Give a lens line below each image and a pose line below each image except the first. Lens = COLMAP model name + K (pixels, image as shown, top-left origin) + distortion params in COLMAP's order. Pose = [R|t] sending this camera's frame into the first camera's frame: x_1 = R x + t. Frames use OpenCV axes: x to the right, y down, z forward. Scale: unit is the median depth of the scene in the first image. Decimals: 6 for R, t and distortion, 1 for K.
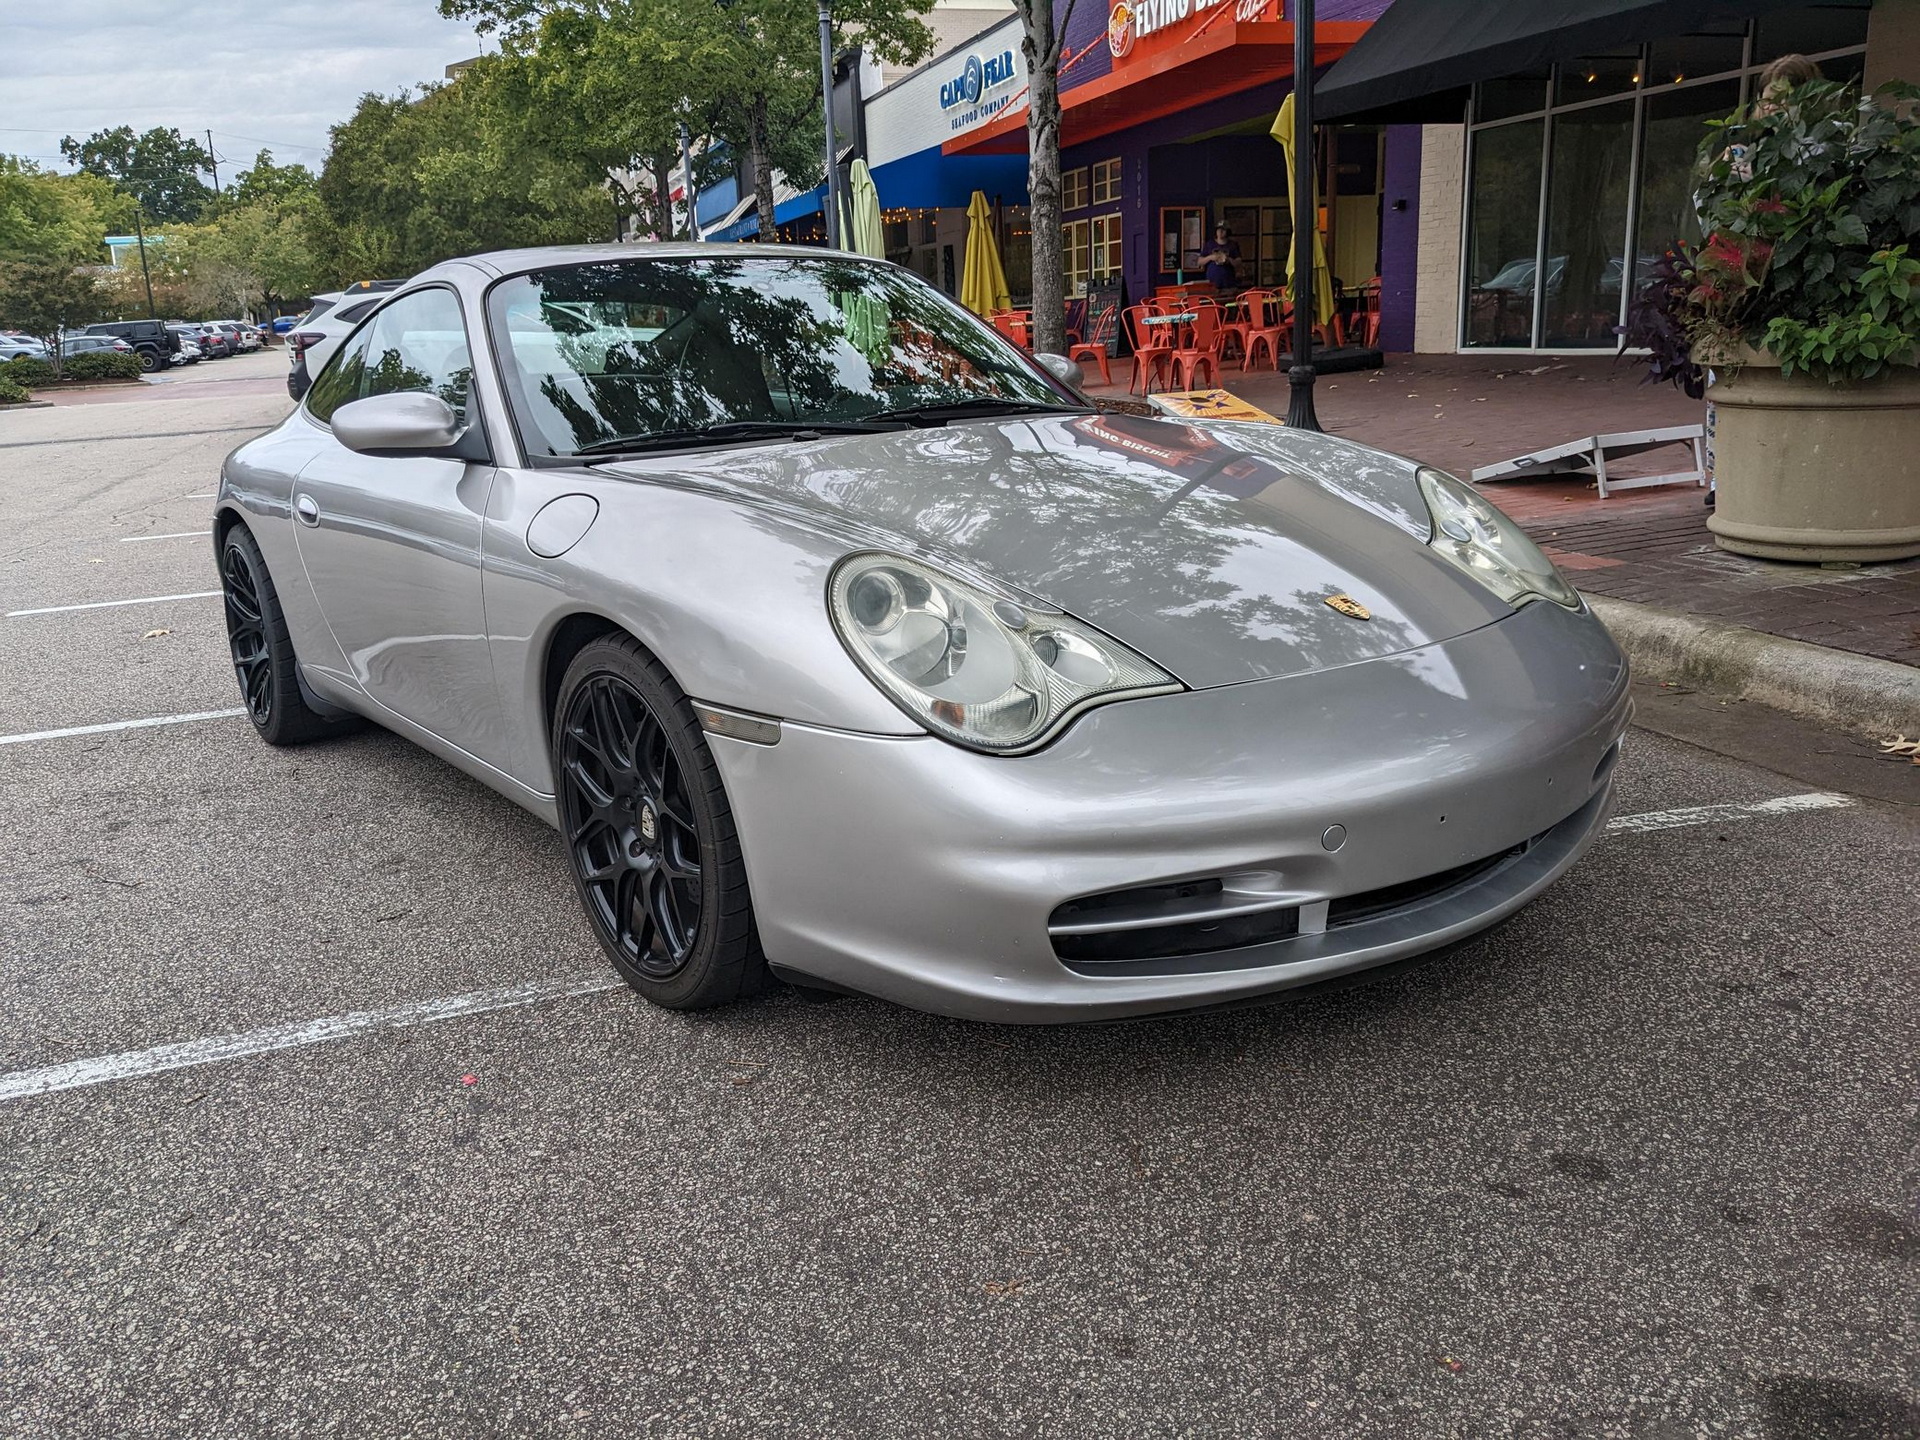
lens RADIAL K [[1522.0, 0, 941.4], [0, 1522.0, 725.7], [0, 0, 1]] dist [0.046700, -0.074626]
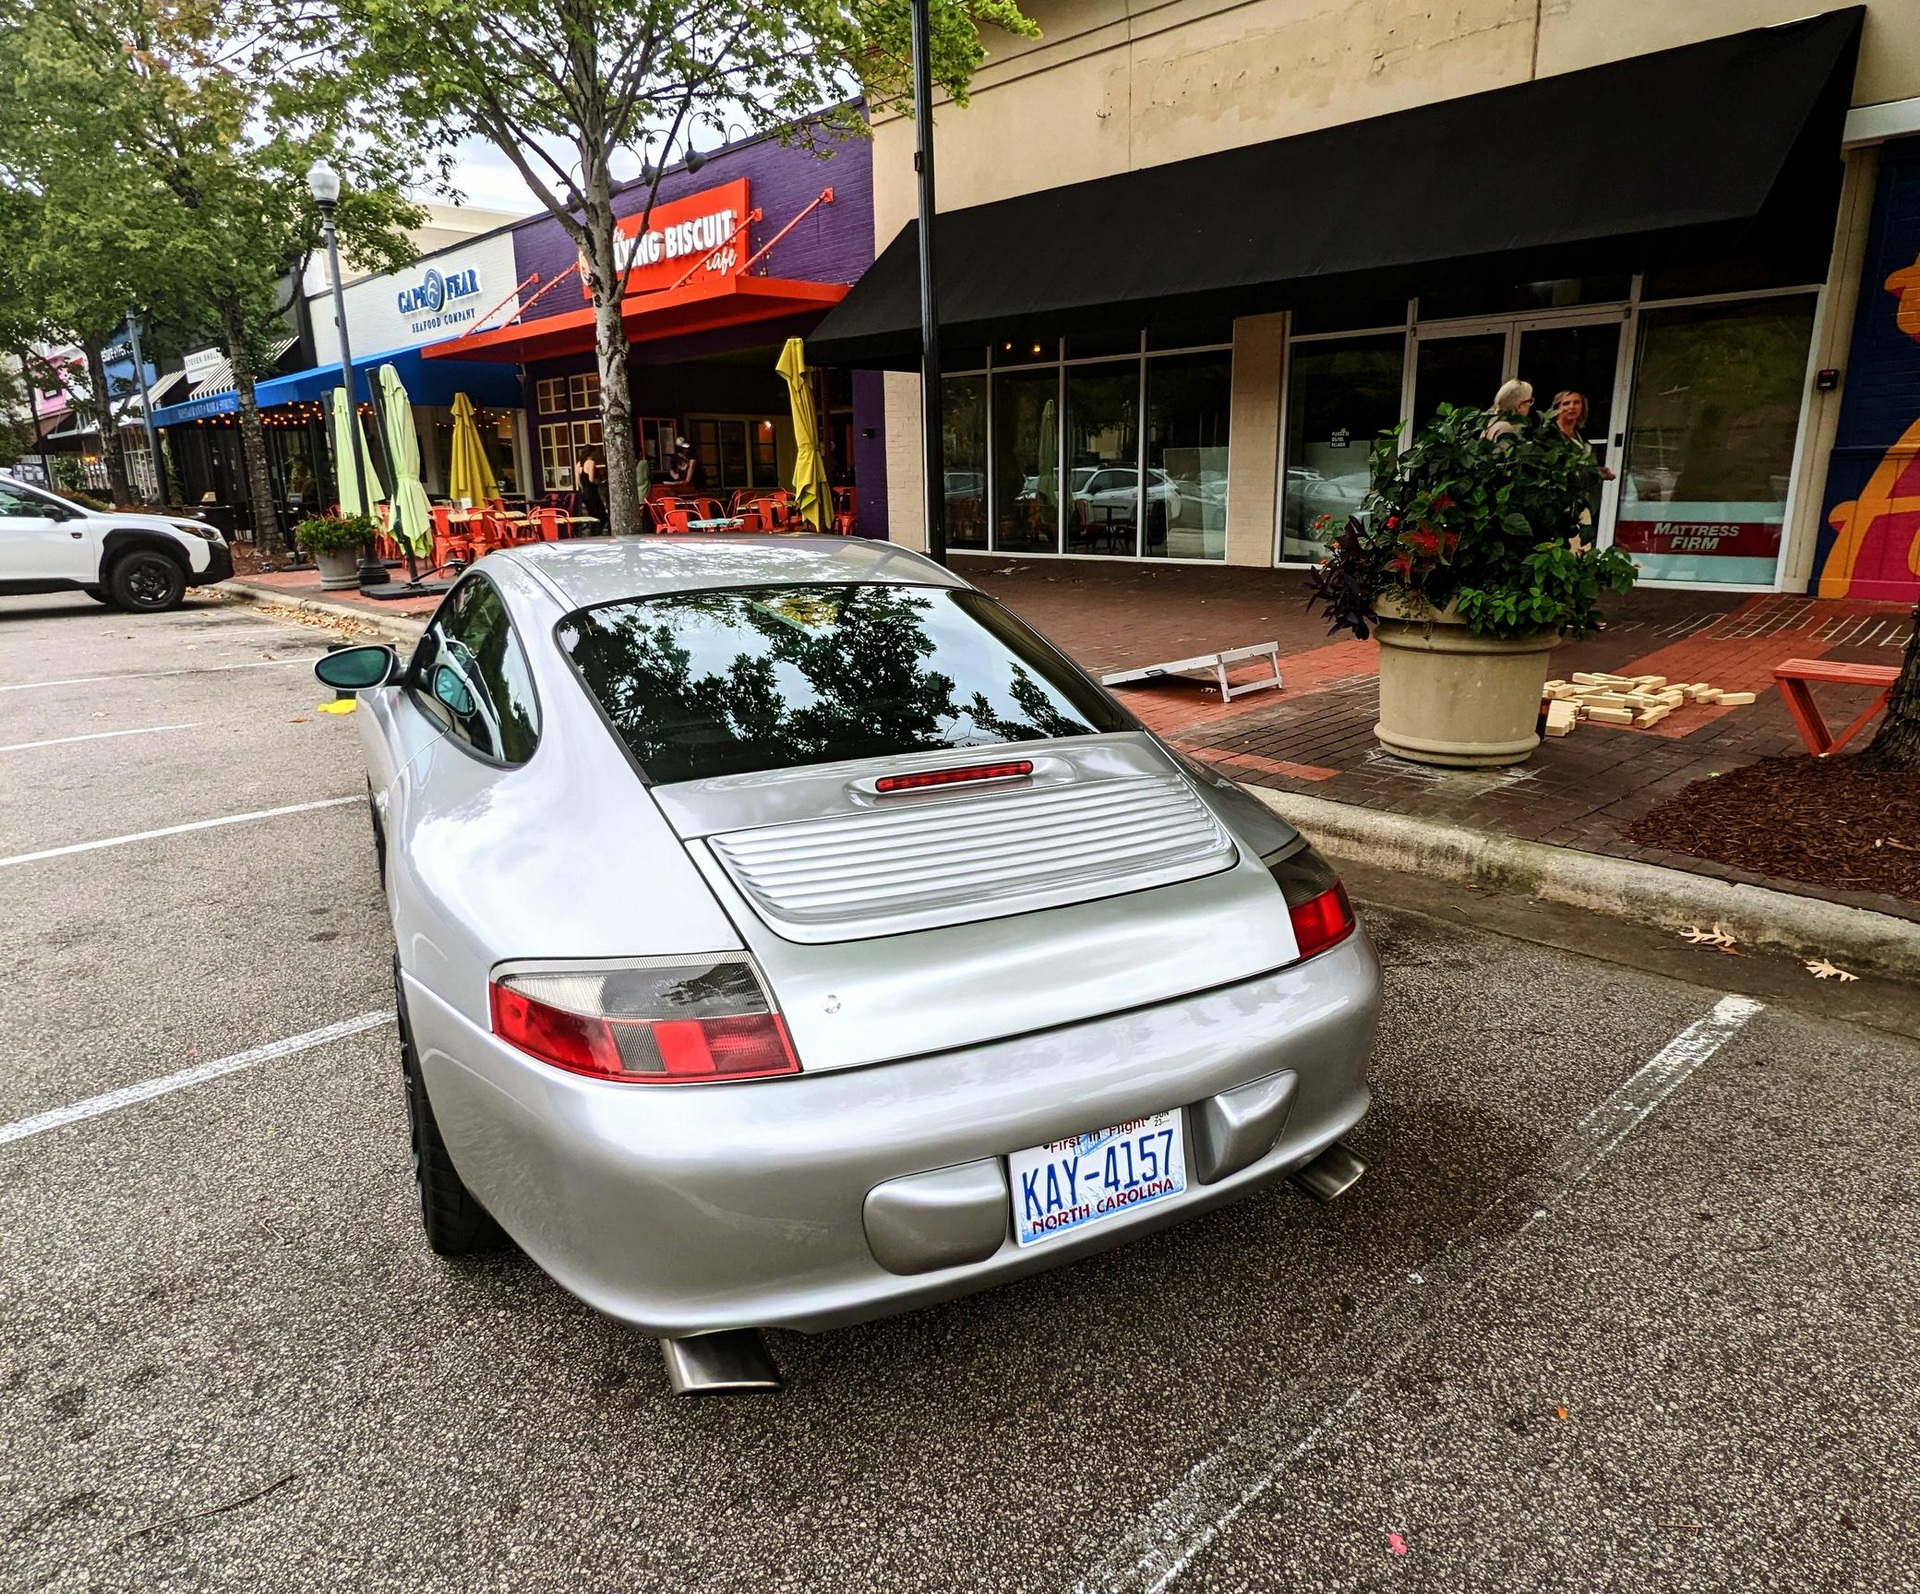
lens RADIAL K [[1242.3, 0, 973.6], [0, 1242.3, 789.8], [0, 0, 1]] dist [-0.020901, 0.026301]
pose [[0.895081, -0.076458, 0.439301, -0.119002], [0.088608, 0.996041, -0.007186, -0.048813], [-0.437012, 0.045357, 0.898311, 0.095539]]
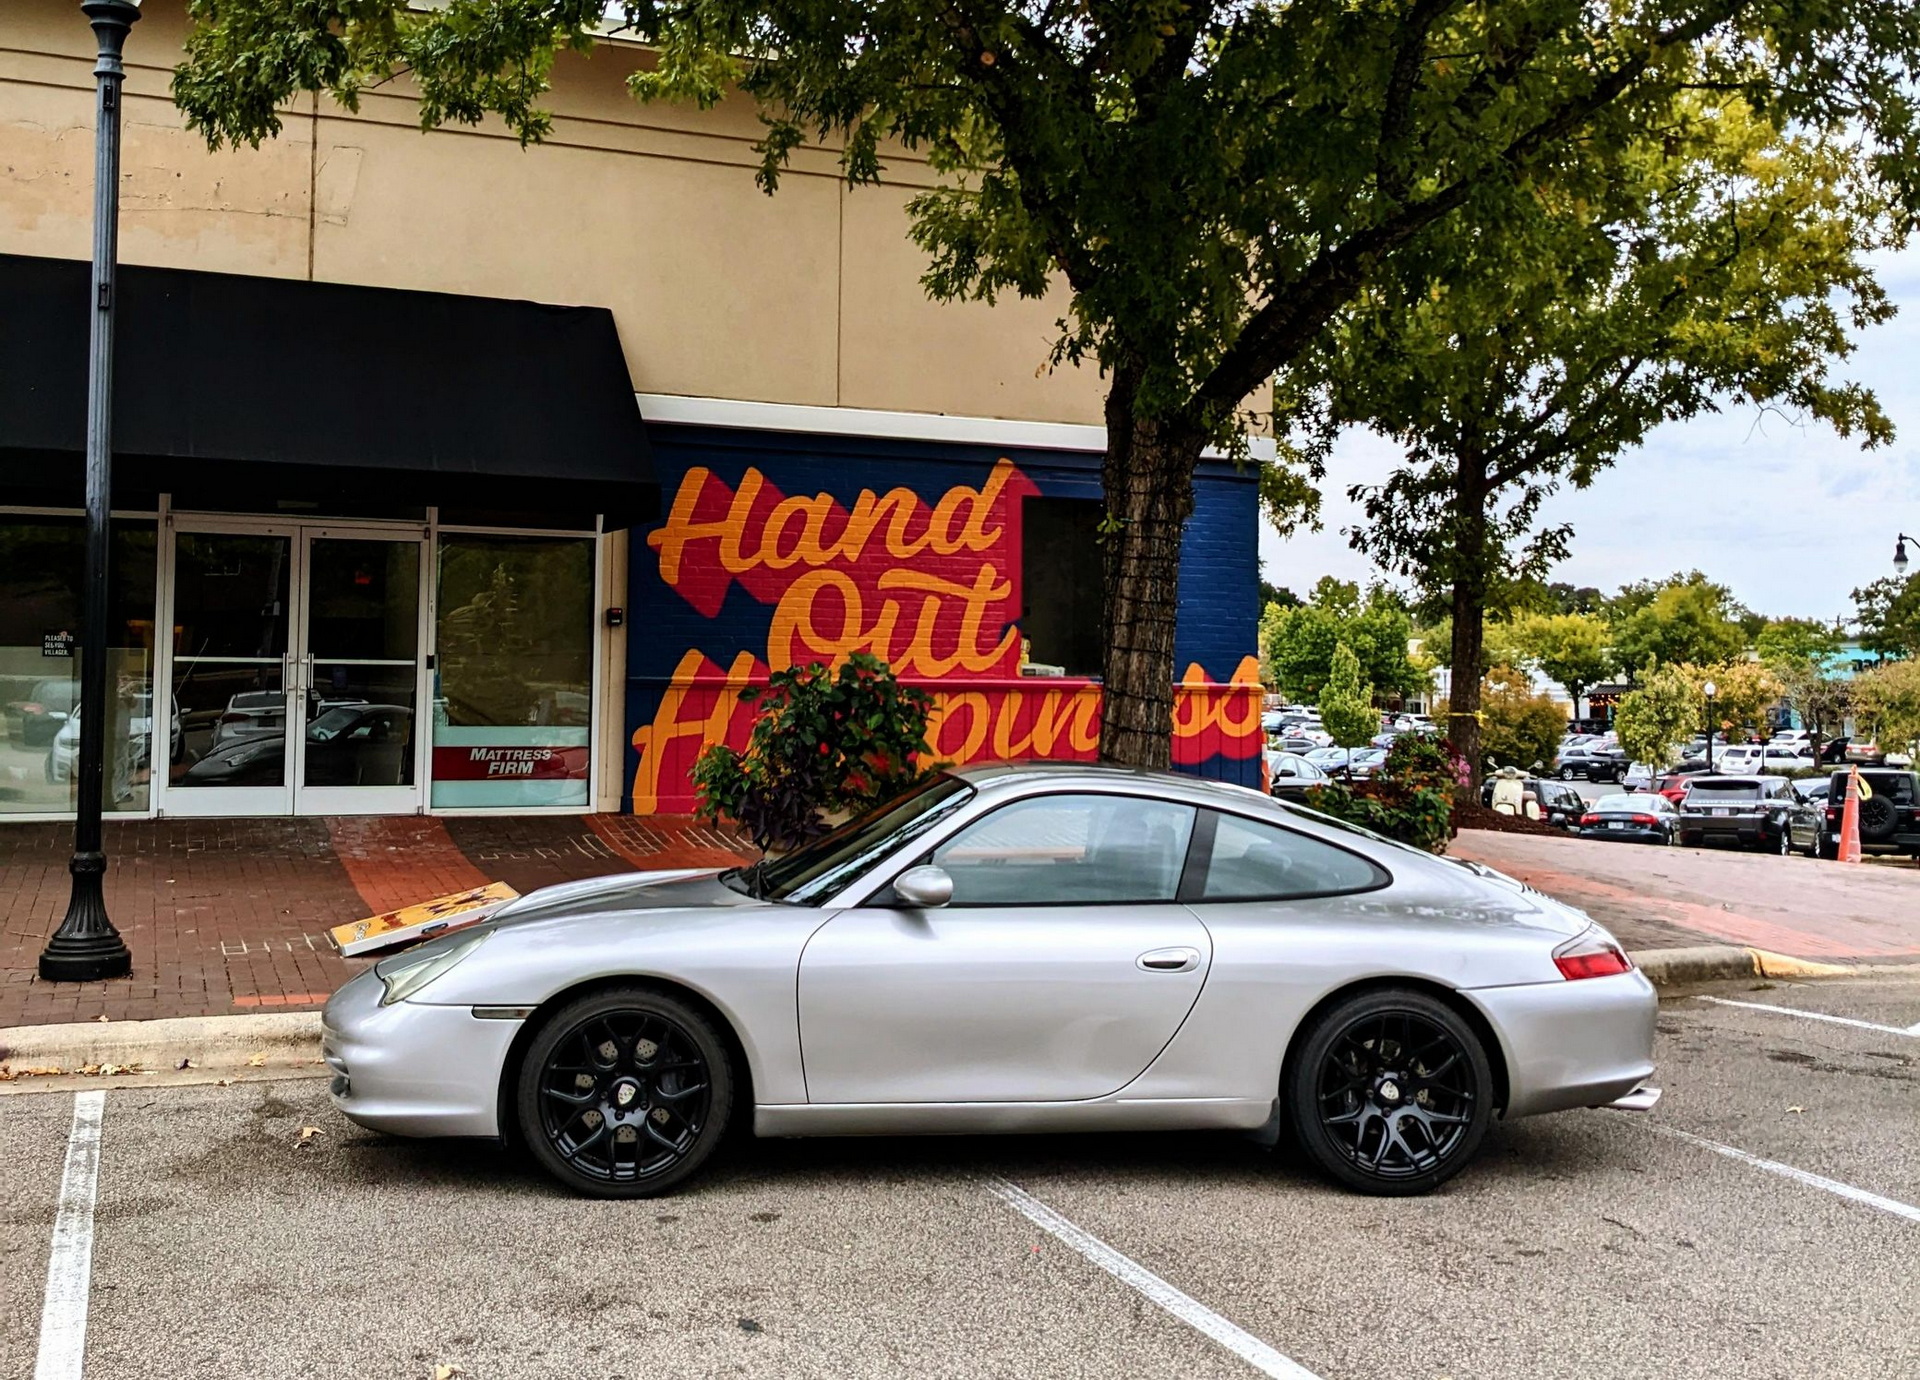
lens RADIAL K [[1994.5, 0, 955.2], [0, 1994.5, 579.2], [0, 0, 1]] dist [0.138489, -0.375125]
pose [[-0.084751, 0.094503, 0.991911, -0.616296], [0.246922, 0.966432, -0.070978, -0.127464], [-0.965322, 0.238909, -0.105241, 0.434371]]
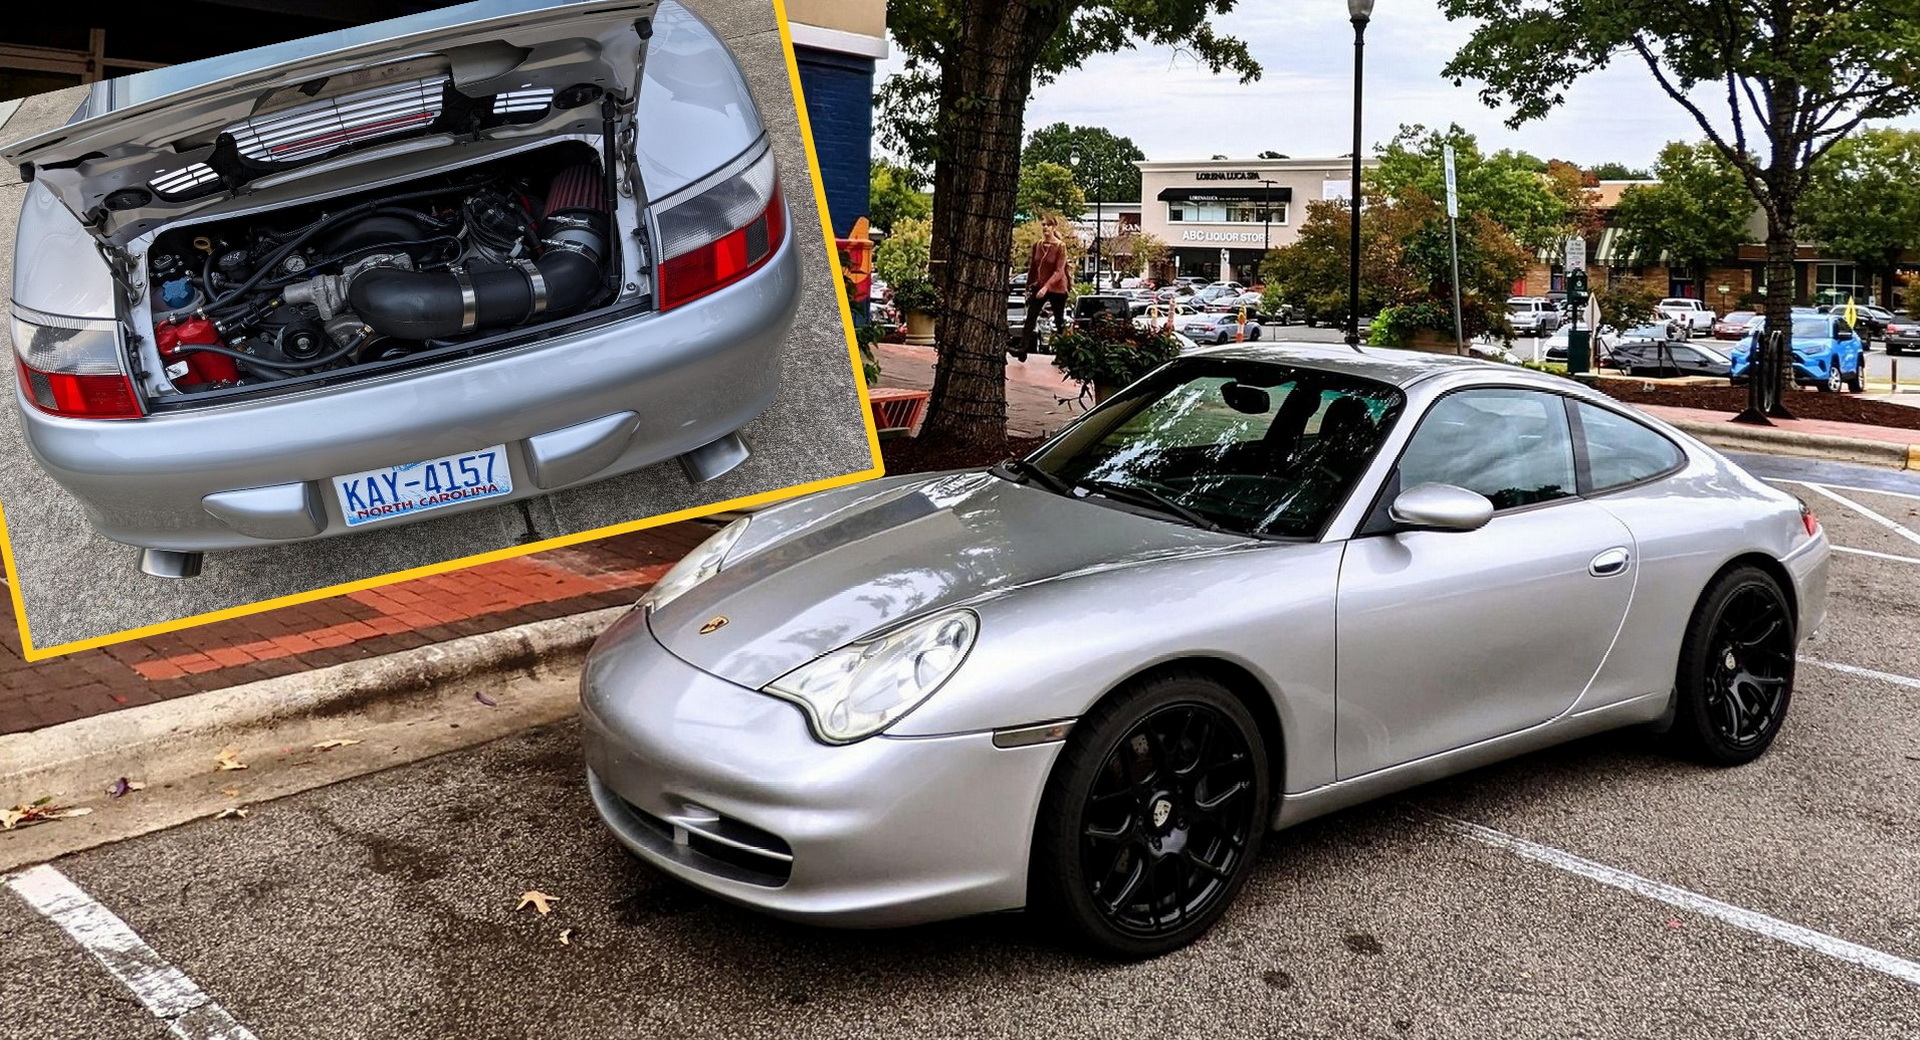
lens RADIAL K [[1402.7, 0, 1092.1], [0, 1402.7, 198.5], [0, 0, 1]] dist [0.002627, -0.001791]
pose [[-0.567069, 0.054634, 0.821856, -0.325606], [0.207871, 0.974992, 0.078614, -0.194369], [-0.797008, 0.215420, -0.564244, 0.621156]]
